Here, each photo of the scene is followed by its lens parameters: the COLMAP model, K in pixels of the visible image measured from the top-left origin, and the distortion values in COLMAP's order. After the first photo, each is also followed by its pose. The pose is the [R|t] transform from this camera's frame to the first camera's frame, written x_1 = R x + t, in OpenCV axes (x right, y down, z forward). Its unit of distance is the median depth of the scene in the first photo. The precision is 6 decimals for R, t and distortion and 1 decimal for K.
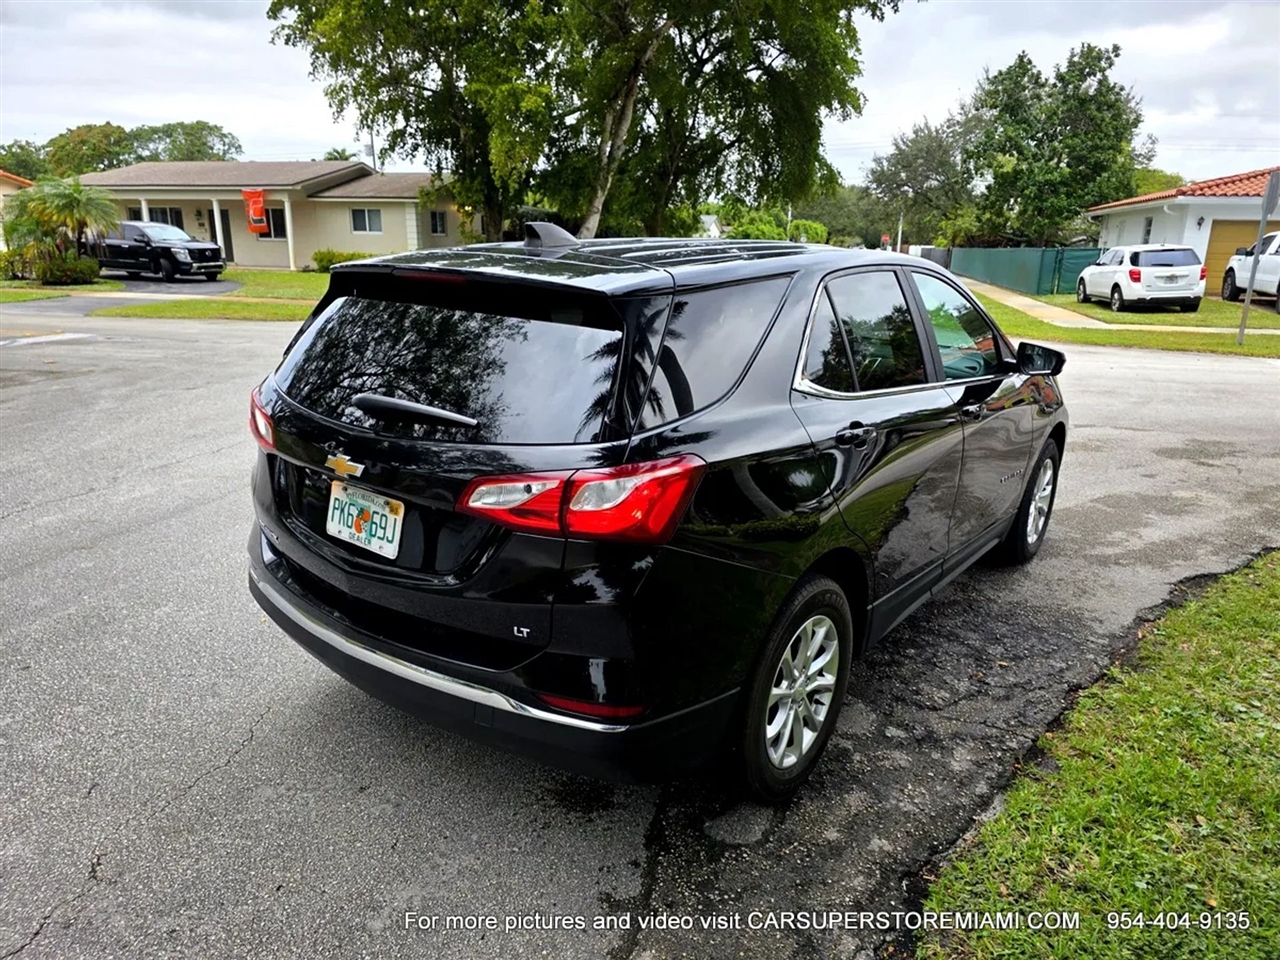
lens RADIAL K [[863.2, 0, 637.7], [0, 863.2, 484.9], [0, 0, 1]] dist [0.045037, -0.036645]
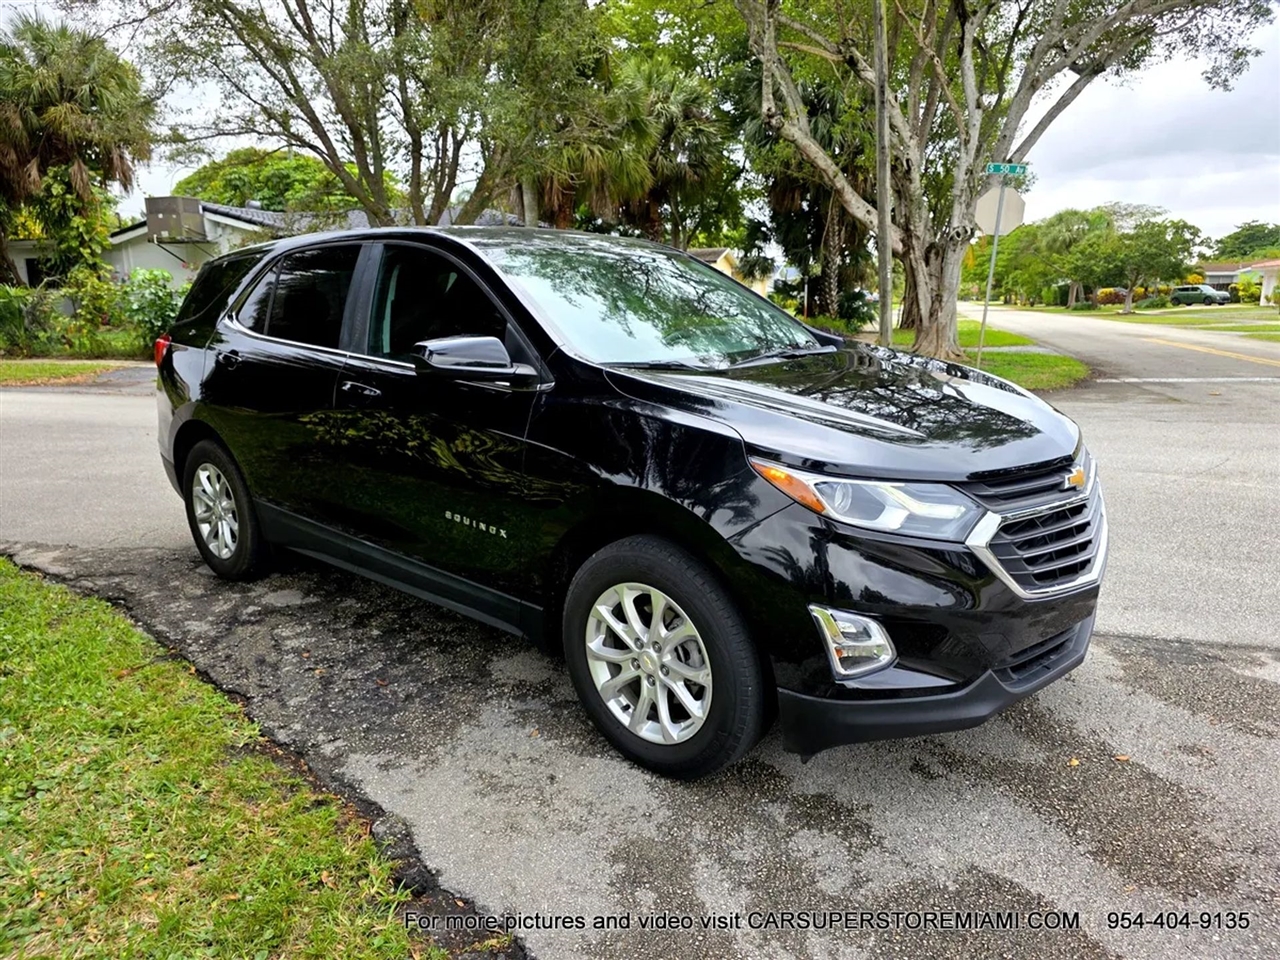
lens RADIAL K [[863.2, 0, 647.2], [0, 863.2, 475.7], [0, 0, 1]] dist [0.045037, -0.036645]
pose [[-0.043585, 0.184715, -0.981825, 0.162015], [-0.257050, 0.947599, 0.189687, -0.031357], [0.965415, 0.260646, 0.006180, 0.164151]]
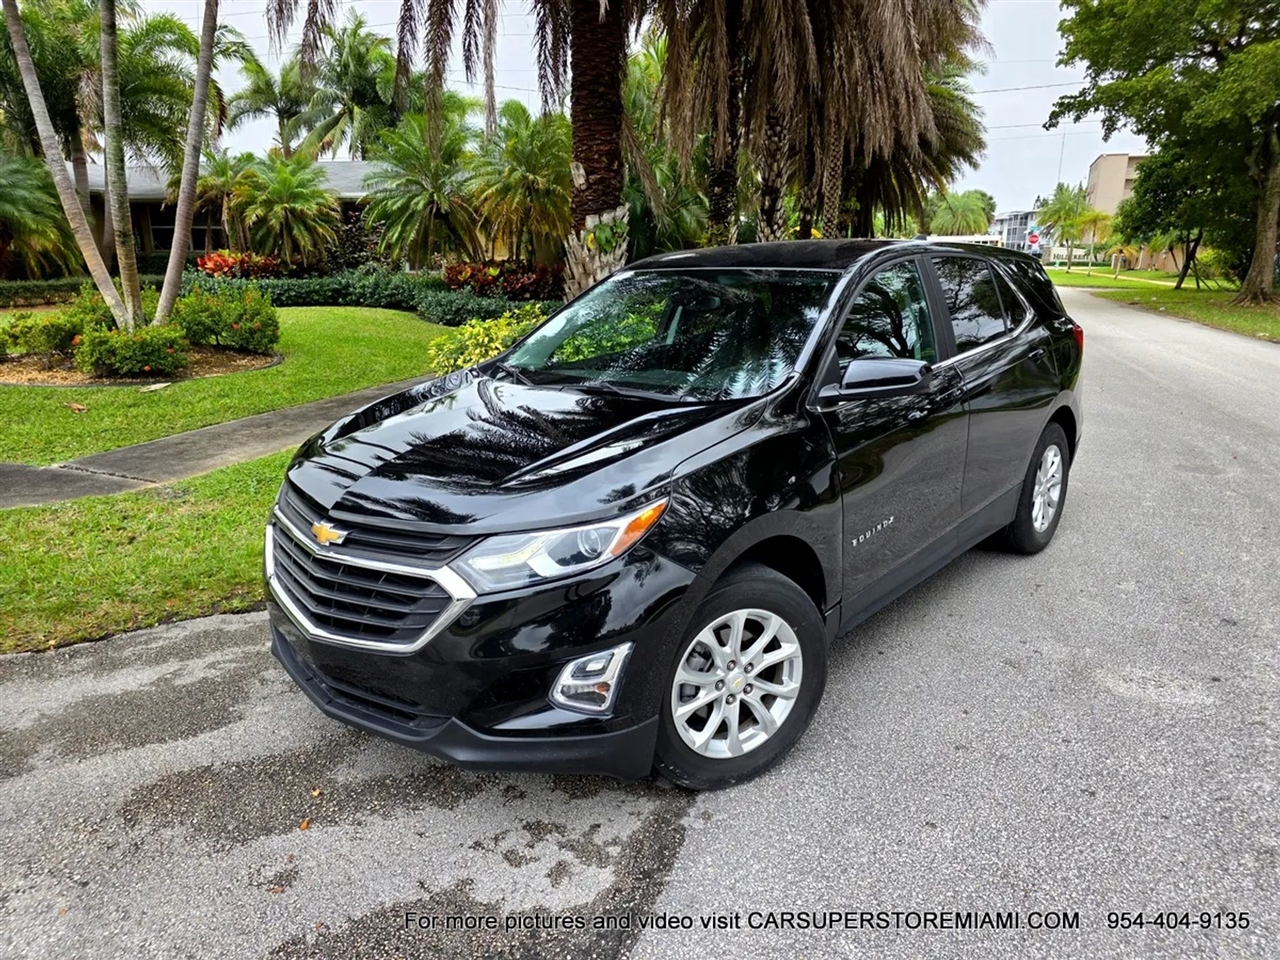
lens RADIAL K [[863.2, 0, 642.9], [0, 863.2, 471.0], [0, 0, 1]] dist [0.045037, -0.036645]
pose [[-0.998121, -0.030847, 0.052941, 0.036067], [-0.000588, 0.868806, 0.495153, -0.075387], [-0.061270, 0.494191, -0.867192, 0.279137]]
